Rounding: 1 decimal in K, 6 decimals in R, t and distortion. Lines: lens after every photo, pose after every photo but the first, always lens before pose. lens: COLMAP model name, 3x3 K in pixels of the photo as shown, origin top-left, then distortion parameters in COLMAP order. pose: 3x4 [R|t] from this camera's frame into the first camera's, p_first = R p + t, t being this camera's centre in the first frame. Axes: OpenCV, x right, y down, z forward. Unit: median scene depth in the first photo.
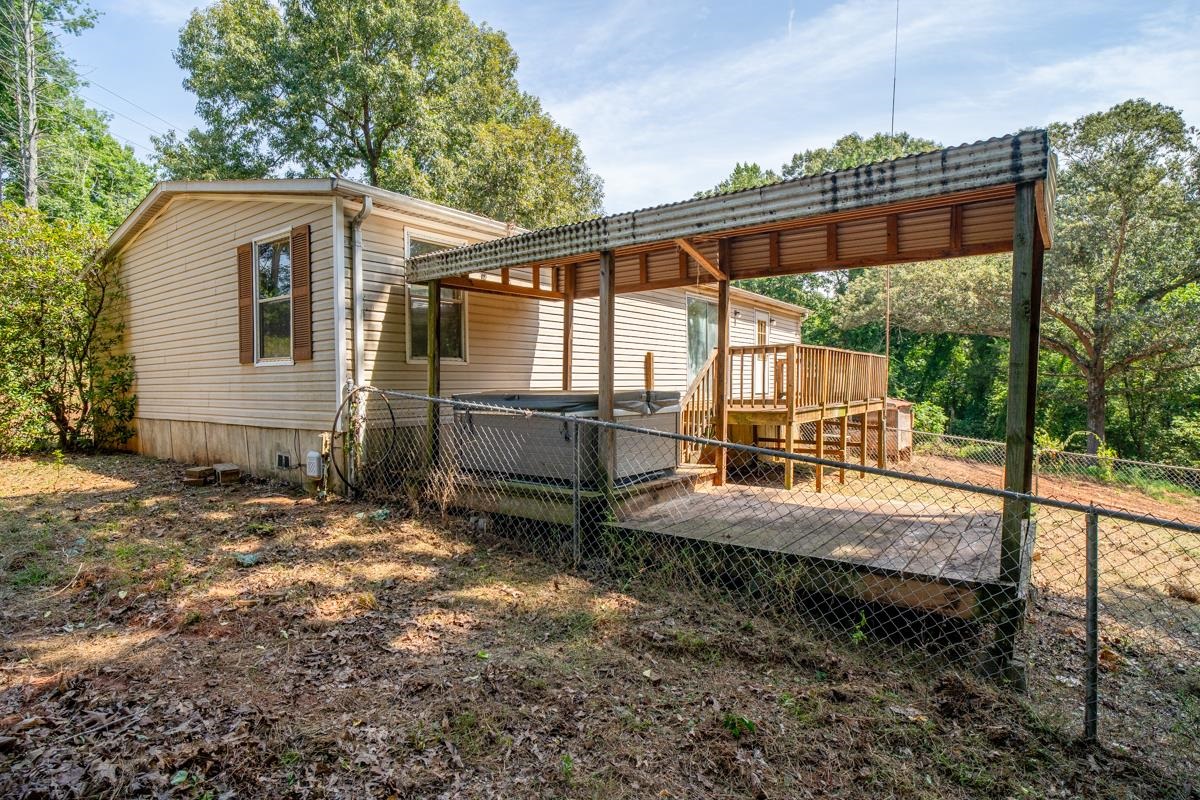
lens RADIAL K [[642.4, 0, 599.8], [0, 642.4, 407.6], [0, 0, 1]] dist [-0.036458, 0.016500]
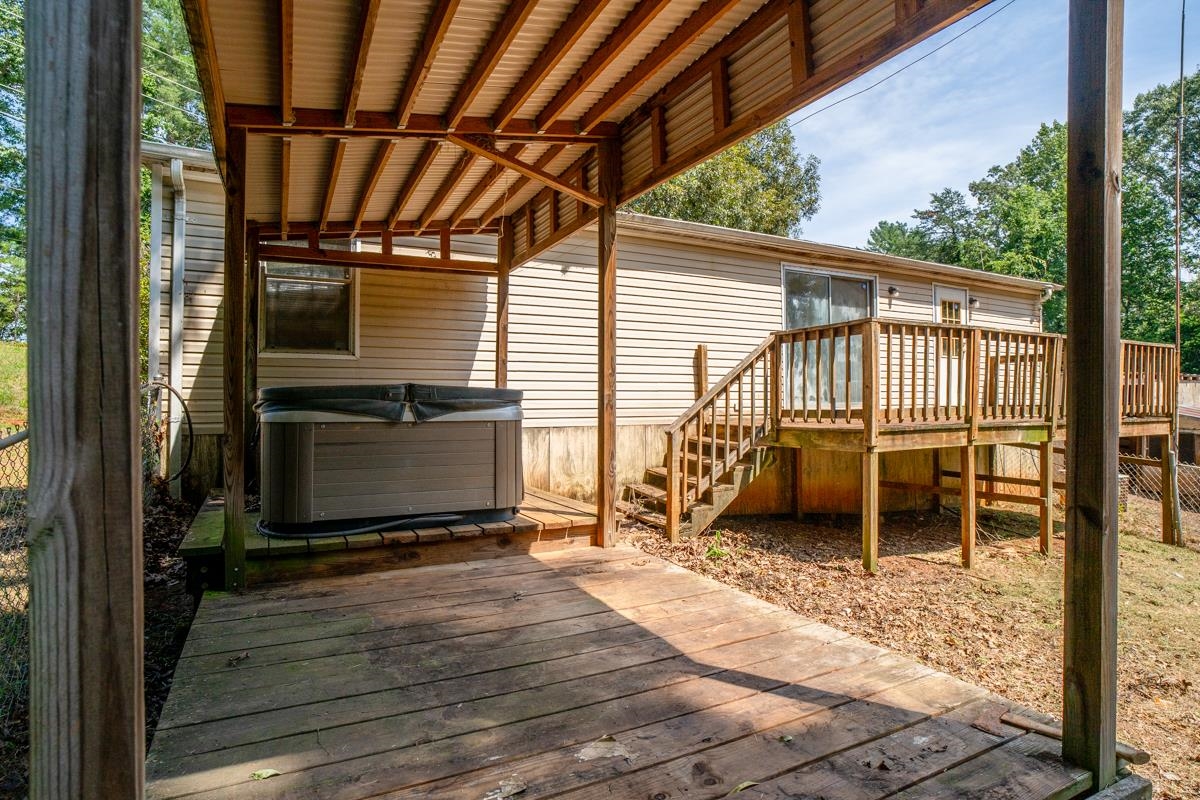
lens RADIAL K [[642.4, 0, 596.9], [0, 642.4, 399.8], [0, 0, 1]] dist [-0.036458, 0.016500]
pose [[0.896379, 0.004398, -0.443267, 0.334926], [-0.021093, 0.999241, -0.032742, 0.003024], [0.442787, 0.038699, 0.895791, 0.335733]]
